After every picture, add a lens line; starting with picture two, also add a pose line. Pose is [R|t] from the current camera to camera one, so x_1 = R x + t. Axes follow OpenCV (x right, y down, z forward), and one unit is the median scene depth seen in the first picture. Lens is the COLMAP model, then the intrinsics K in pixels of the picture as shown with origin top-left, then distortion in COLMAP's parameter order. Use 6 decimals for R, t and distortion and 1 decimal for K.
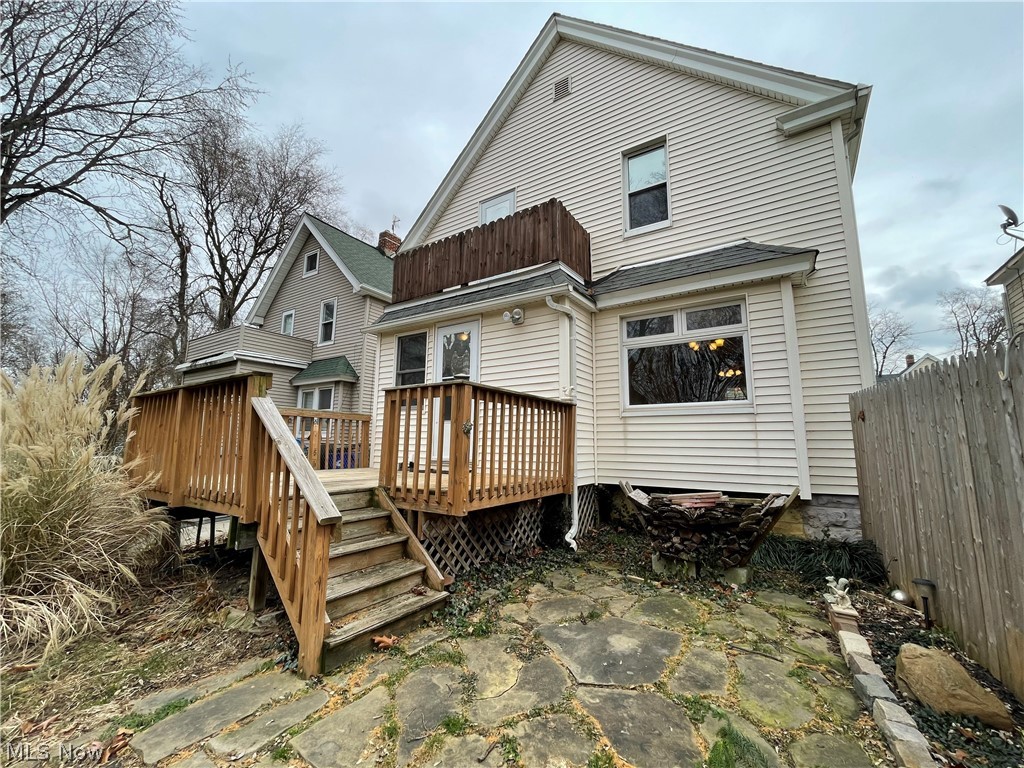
lens RADIAL K [[426.3, 0, 513.3], [0, 426.3, 384.4], [0, 0, 1]] dist [-0.002135, -0.000092]
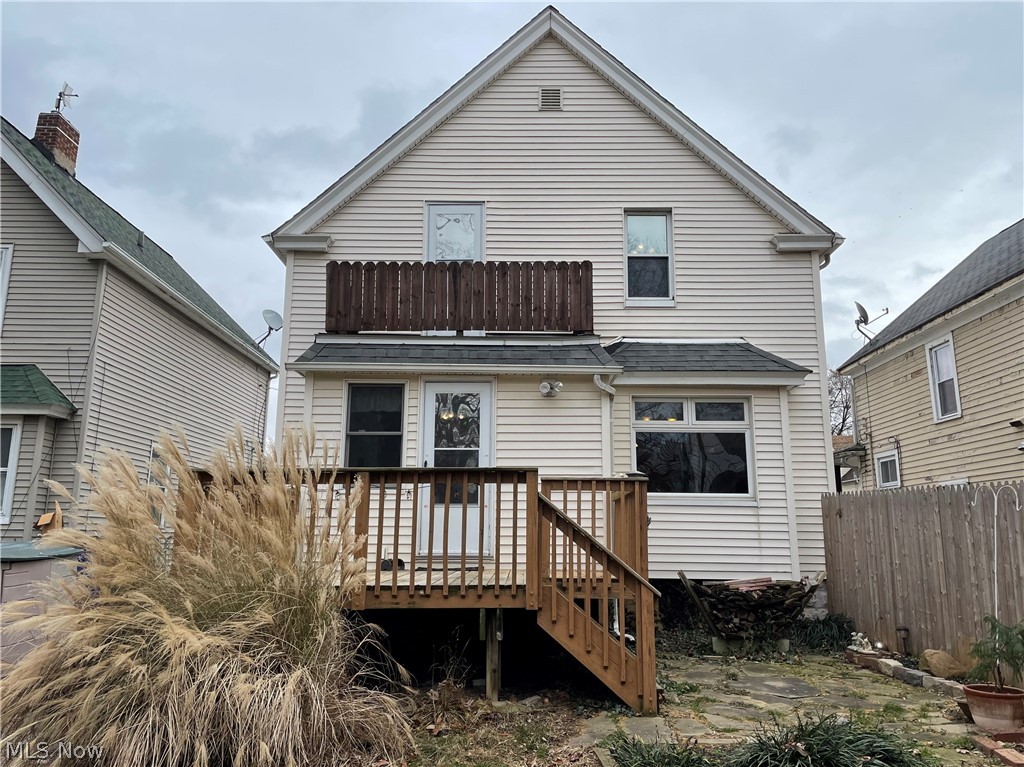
lens RADIAL K [[848.8, 0, 514.4], [0, 848.8, 371.2], [0, 0, 1]] dist [0.103251, -0.135996]
pose [[0.829934, 0.103278, 0.548218, -1.064821], [-0.077022, 0.994516, -0.070753, -0.066731], [-0.552519, 0.016496, 0.833337, -0.444156]]
